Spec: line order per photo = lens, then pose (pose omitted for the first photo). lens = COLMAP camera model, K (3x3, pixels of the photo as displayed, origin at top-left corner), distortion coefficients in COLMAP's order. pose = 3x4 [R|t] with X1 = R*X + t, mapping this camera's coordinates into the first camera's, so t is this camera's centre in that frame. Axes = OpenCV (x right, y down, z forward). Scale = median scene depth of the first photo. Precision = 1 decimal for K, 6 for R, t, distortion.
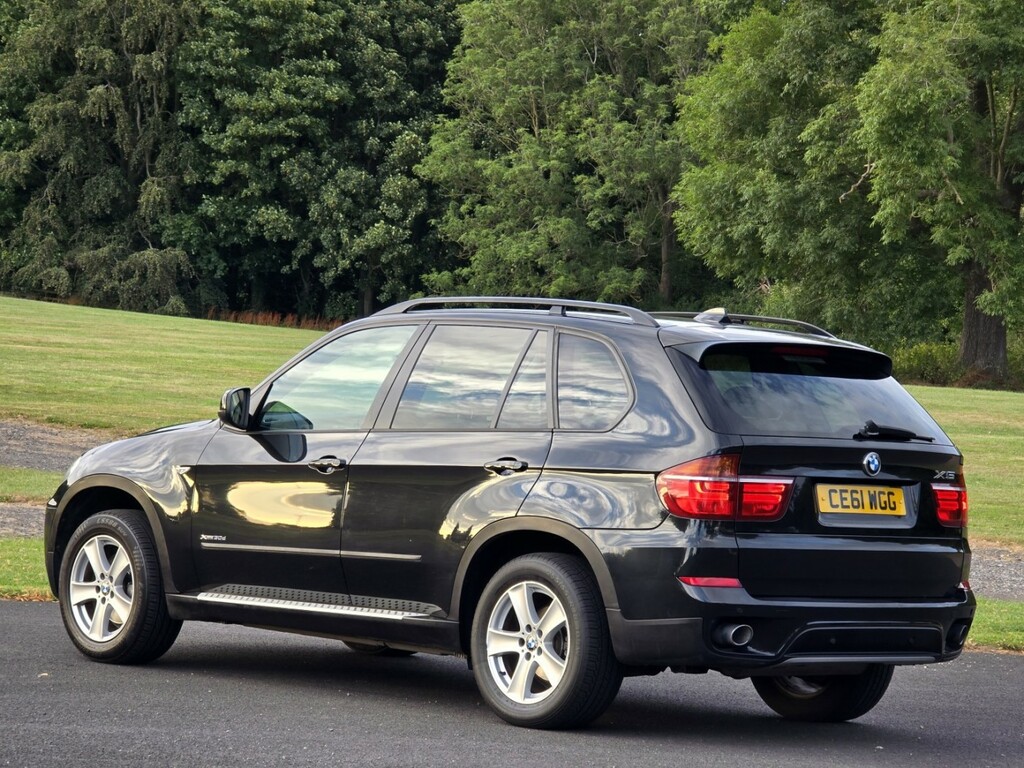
lens RADIAL K [[3471.9, 0, 532.0], [0, 3471.9, 403.5], [0, 0, 1]] dist [0.337234, -0.981168]
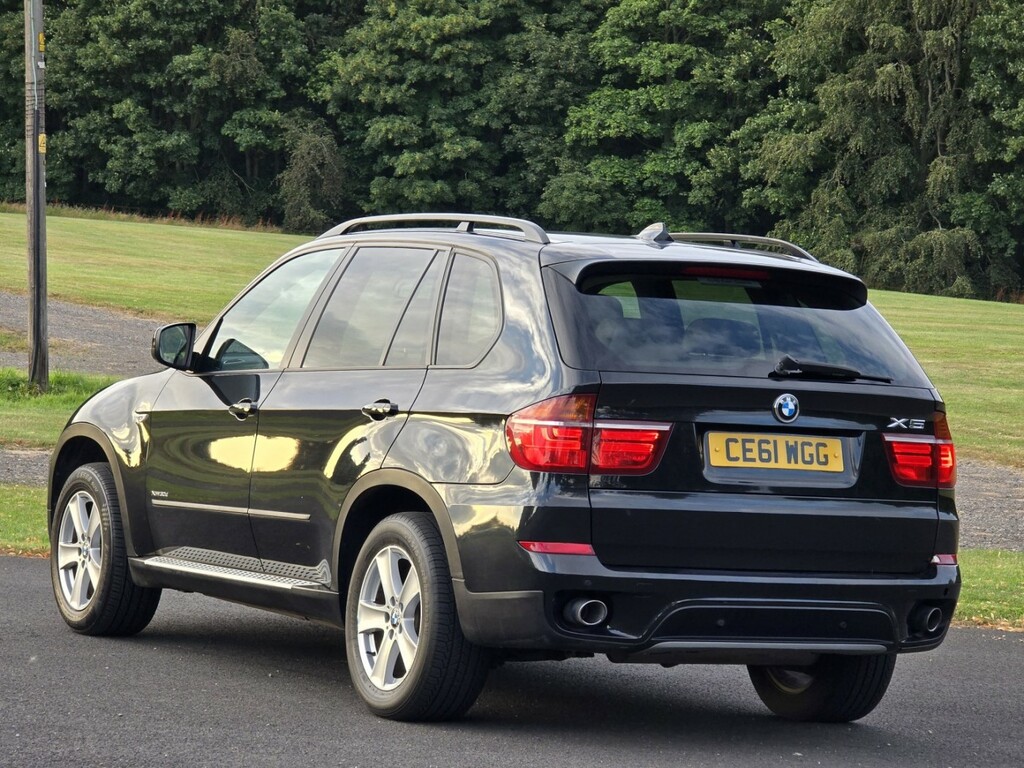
lens RADIAL K [[3489.0, 0, 512.0], [0, 3489.0, 384.0], [0, 0, 1]] dist [0.210727, 3.471945]
pose [[0.967901, 0.002969, -0.251316, 0.219272], [-0.003490, 0.999993, -0.001626, 0.011970], [0.251309, 0.002451, 0.967904, 0.168271]]
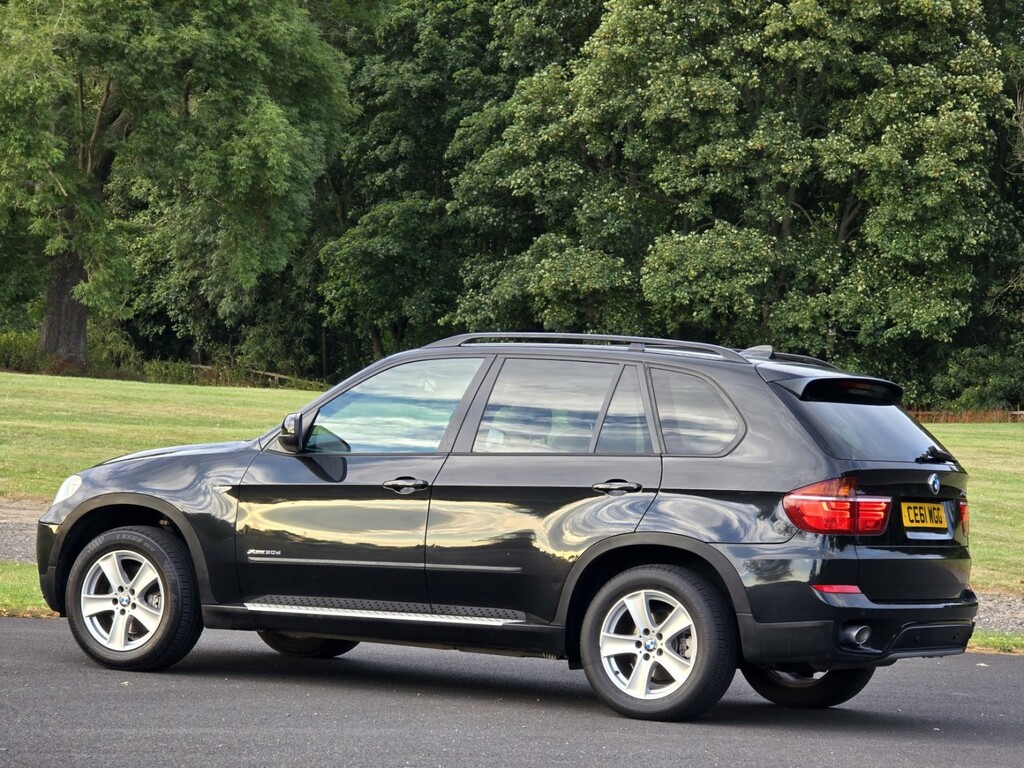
lens RADIAL K [[3471.9, 0, 532.0], [0, 3471.9, 403.5], [0, 0, 1]] dist [0.337234, -0.981168]
pose [[0.952382, 0.000255, 0.304908, -0.345275], [-0.001899, 0.999985, 0.005097, -0.013460], [-0.304902, -0.005434, 0.952368, -0.053176]]
